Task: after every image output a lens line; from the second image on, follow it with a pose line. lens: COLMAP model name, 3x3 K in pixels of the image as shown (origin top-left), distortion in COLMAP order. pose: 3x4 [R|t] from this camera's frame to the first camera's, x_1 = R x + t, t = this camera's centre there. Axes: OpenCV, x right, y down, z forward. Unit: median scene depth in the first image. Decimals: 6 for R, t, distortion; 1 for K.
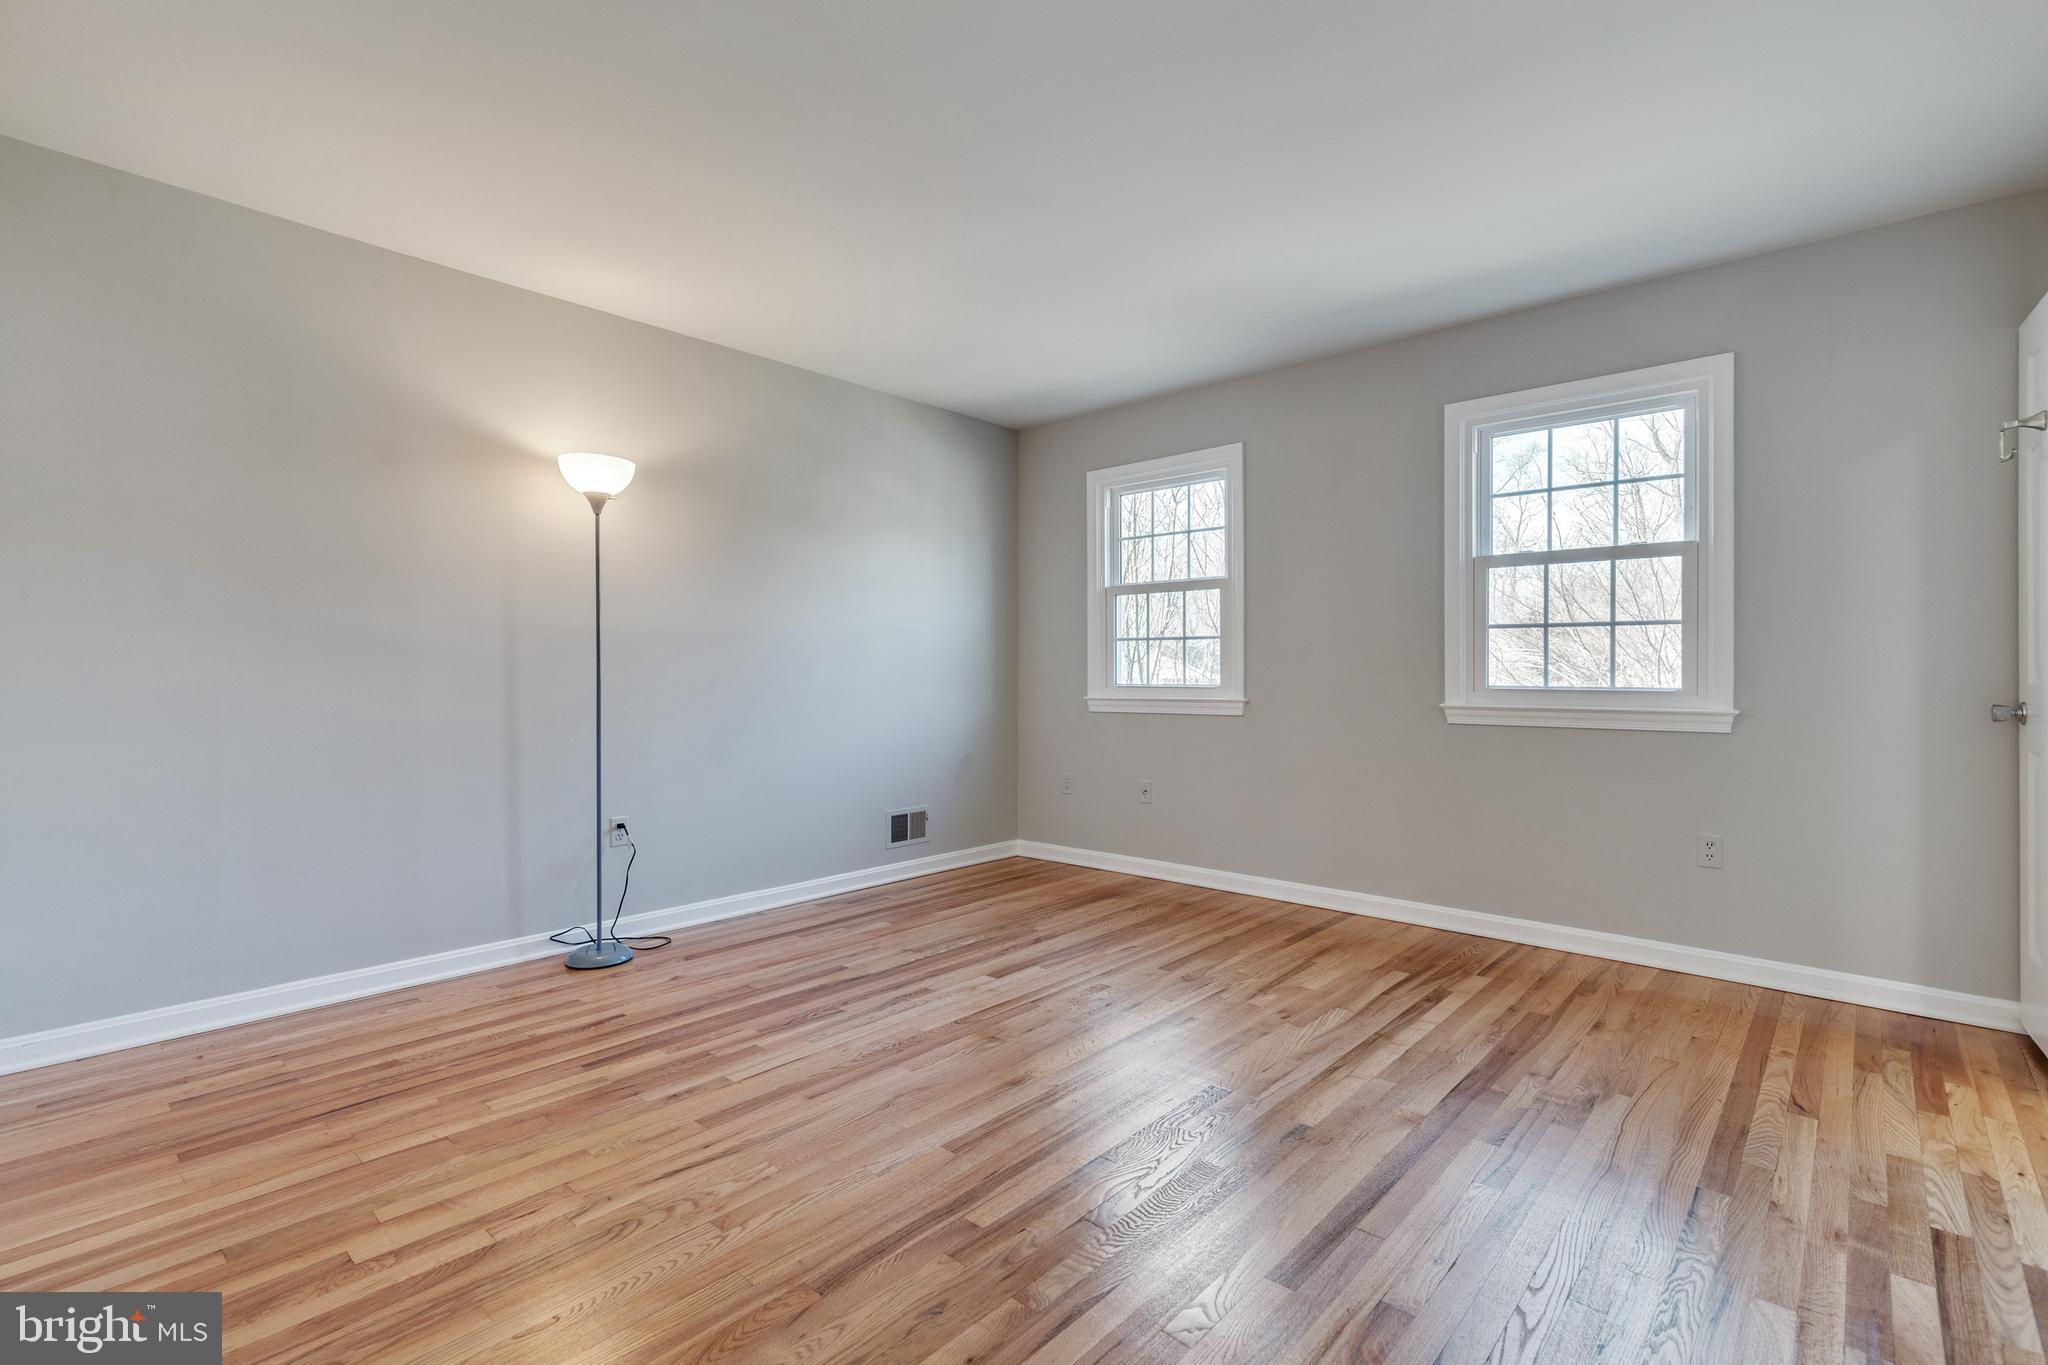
lens RADIAL K [[937.7, 0, 1036.0], [0, 937.7, 674.2], [0, 0, 1]] dist [0.005457, -0.000904]
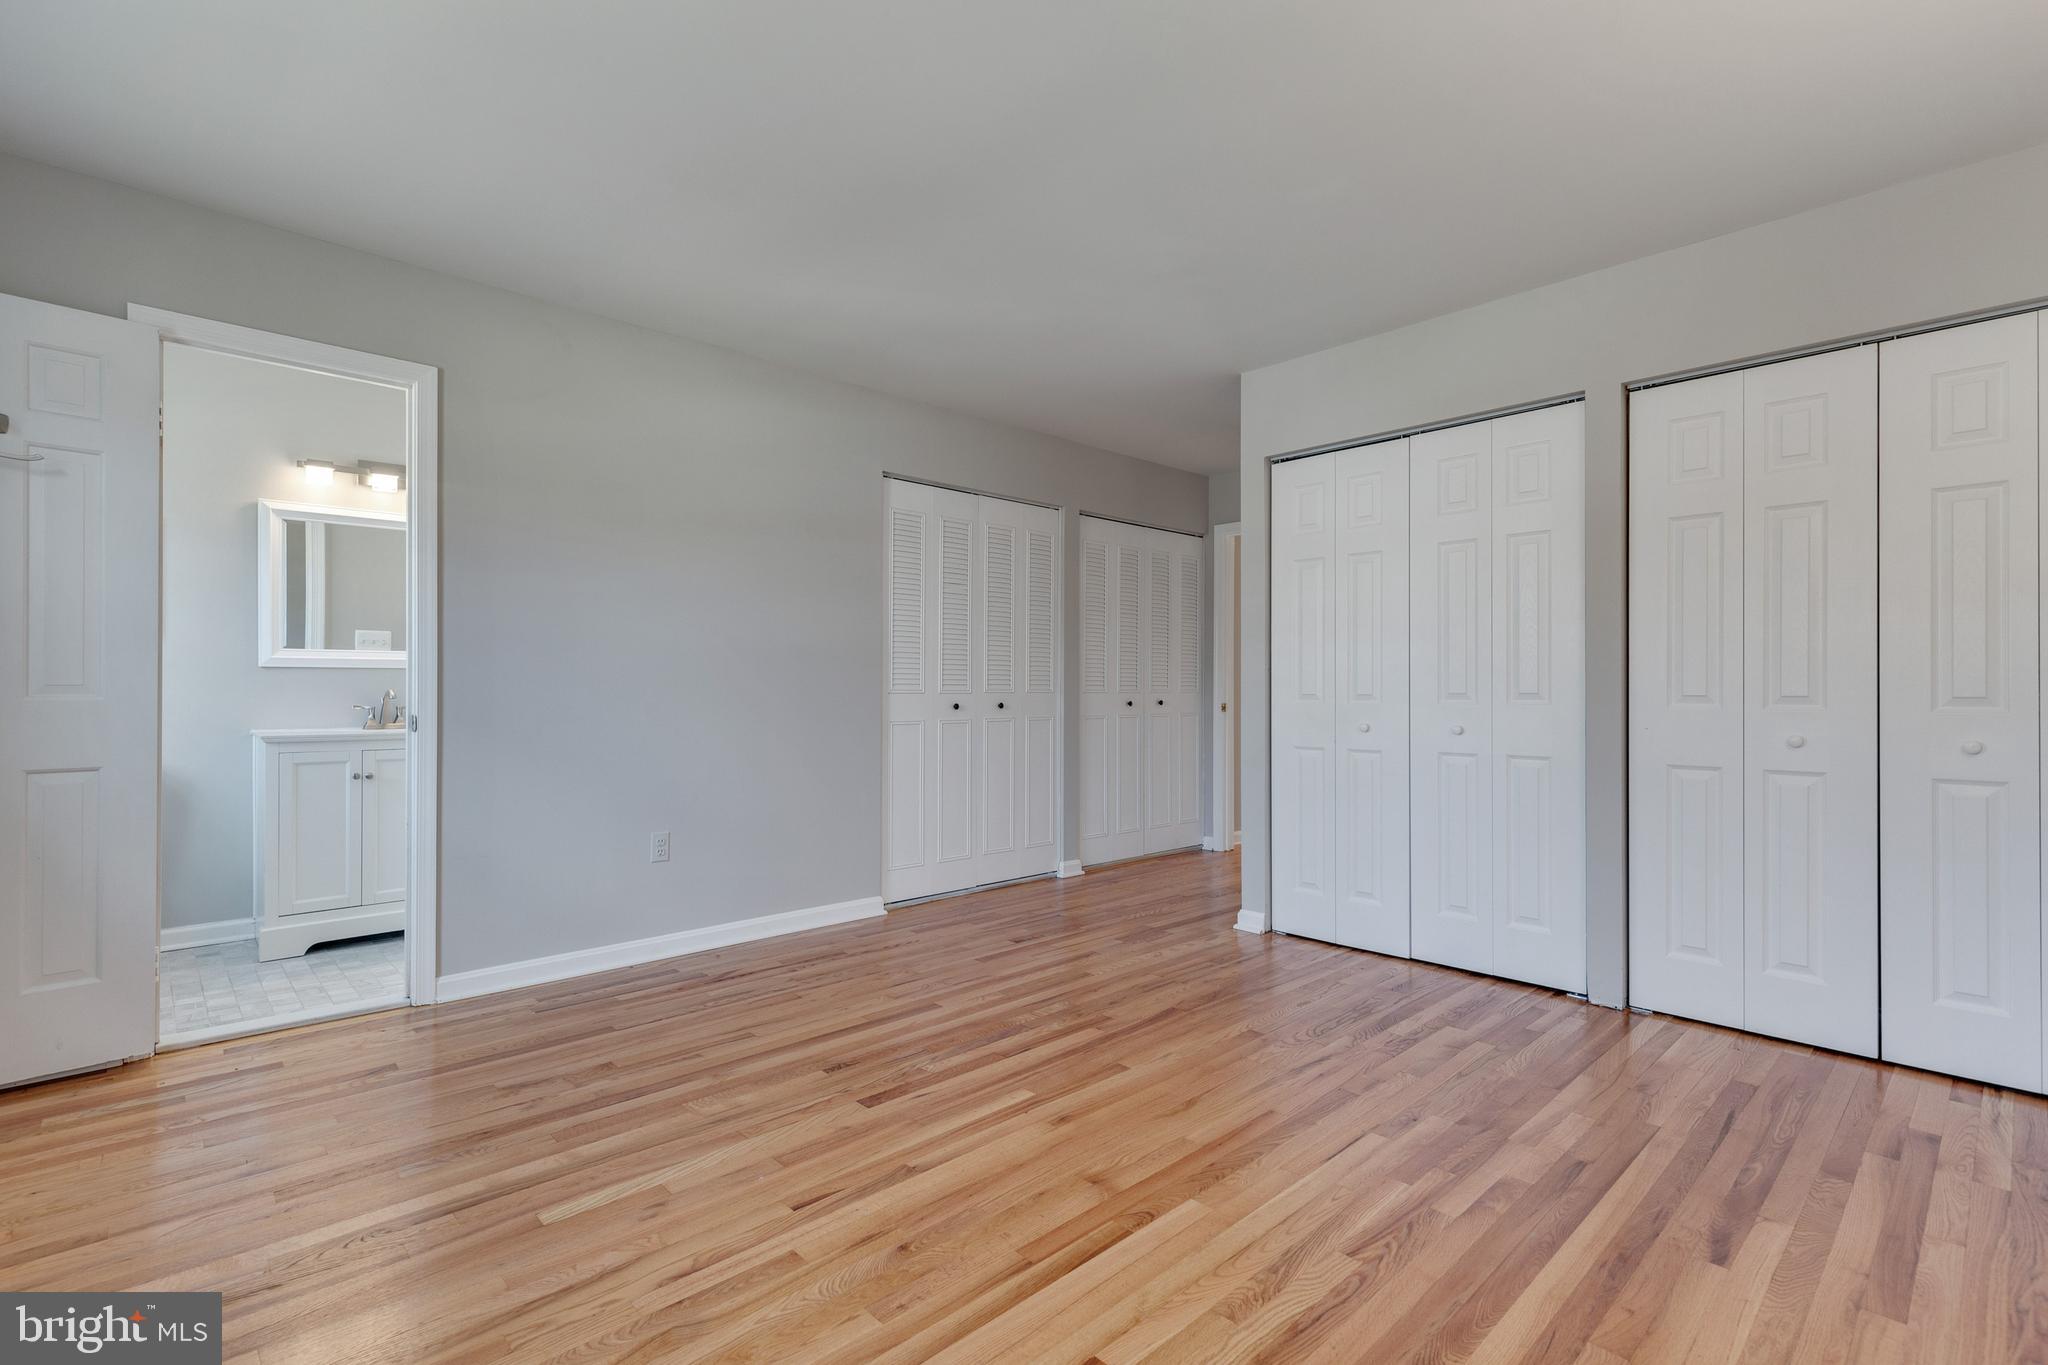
lens RADIAL K [[937.7, 0, 1018.6], [0, 937.7, 685.7], [0, 0, 1]] dist [0.005457, -0.000904]
pose [[-0.994966, -0.003438, 0.100152, -0.055564], [-0.003631, 0.999992, -0.001754, -0.003564], [-0.100146, -0.002109, -0.994971, 1.652864]]
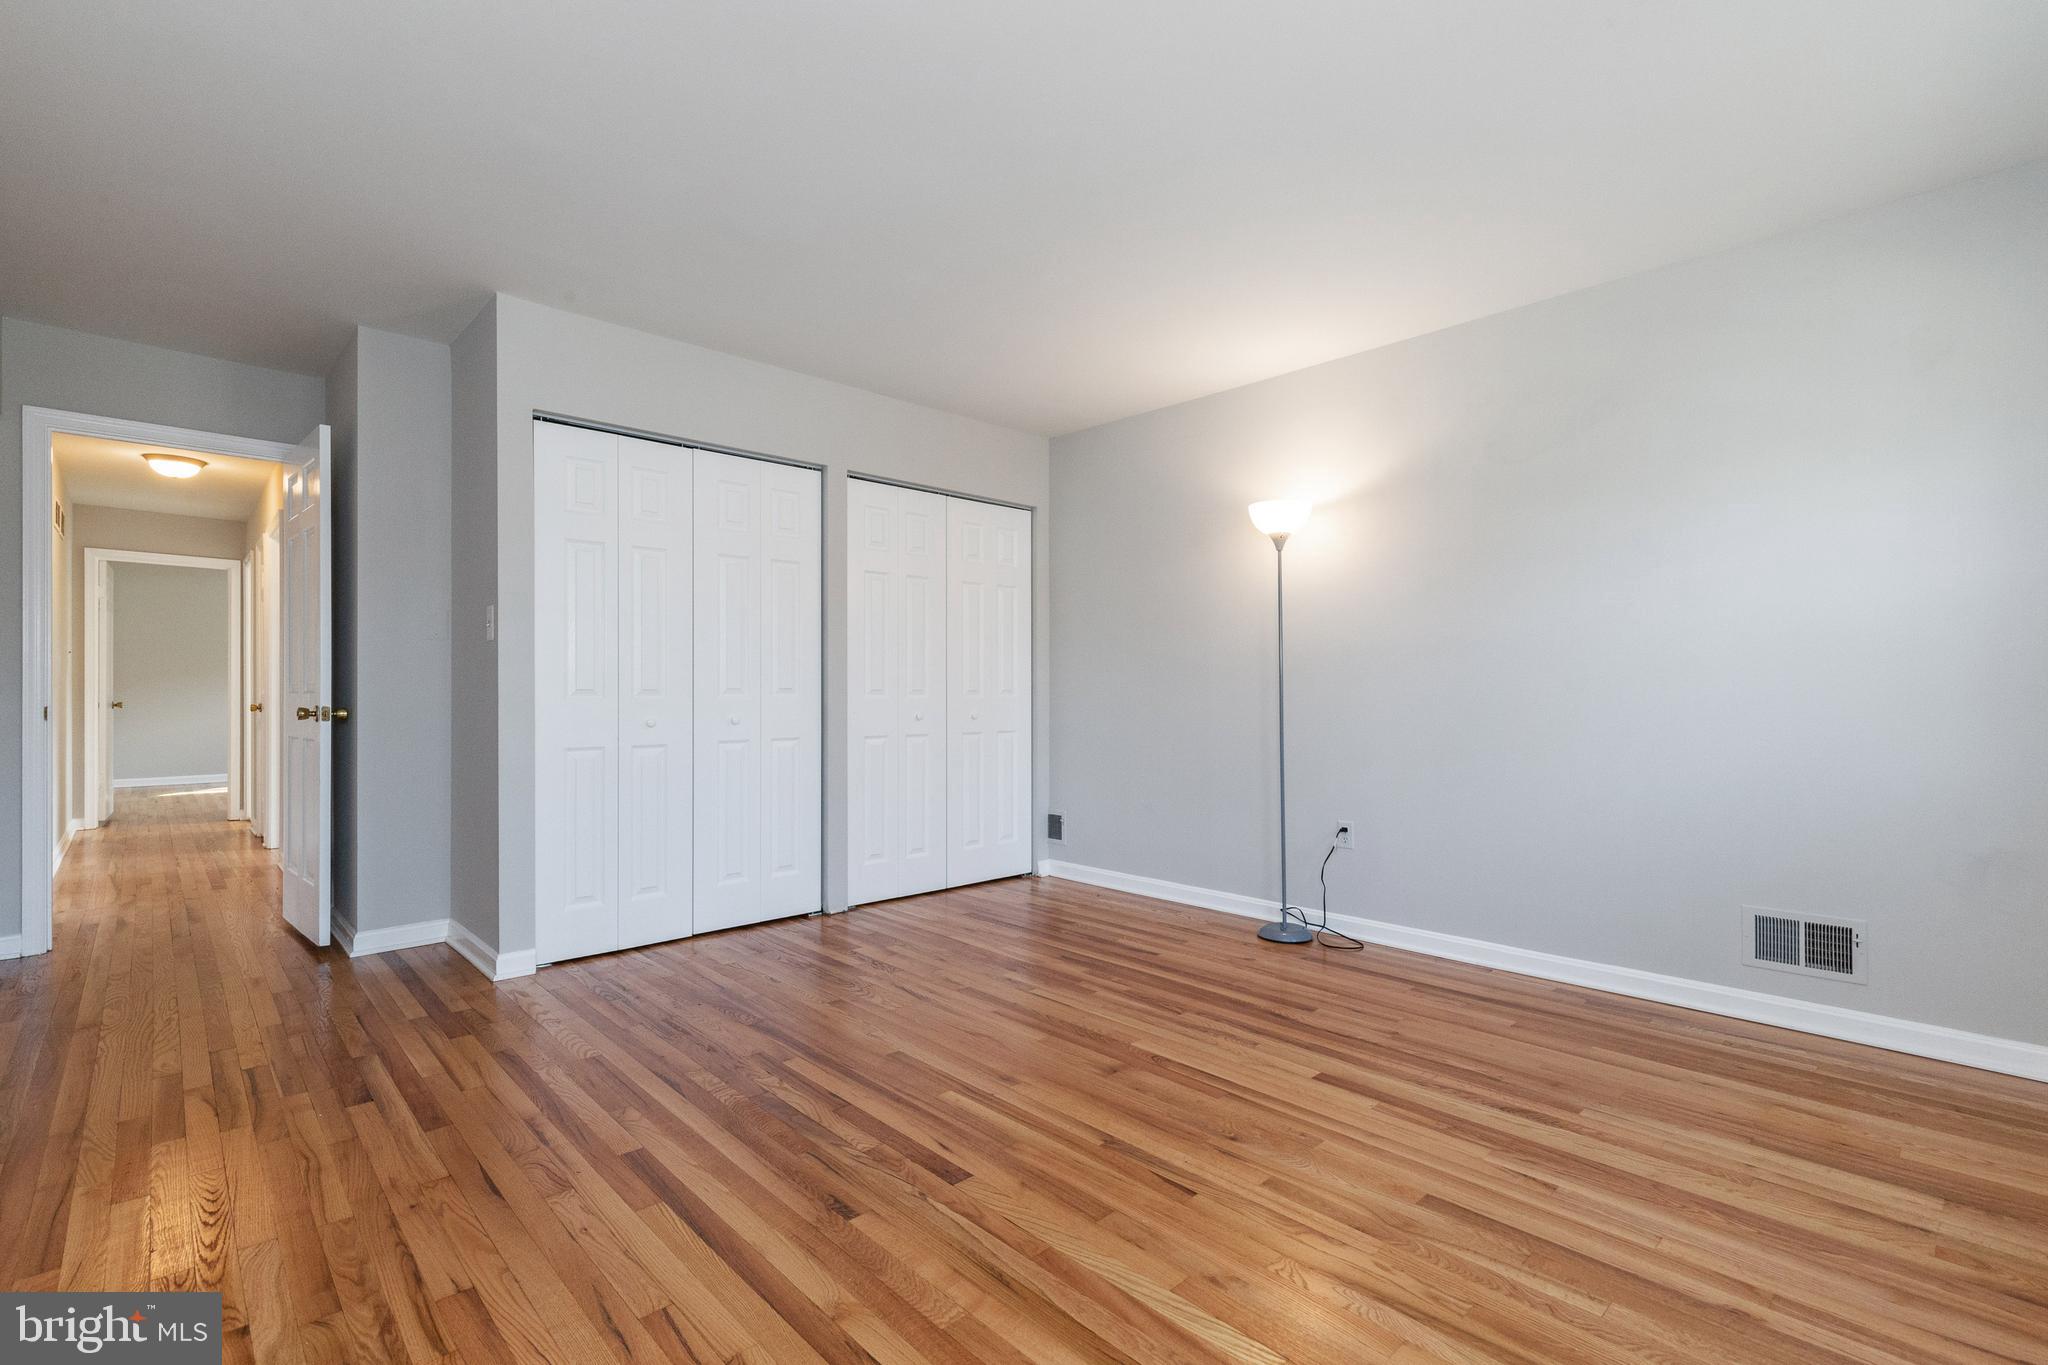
lens RADIAL K [[937.7, 0, 1025.8], [0, 937.7, 695.7], [0, 0, 1]] dist [0.005457, -0.000904]
pose [[-0.093404, 0.003961, -0.995620, 0.854131], [-0.003449, 0.999985, 0.004301, 0.004938], [0.995622, 0.003836, -0.093389, 0.944907]]
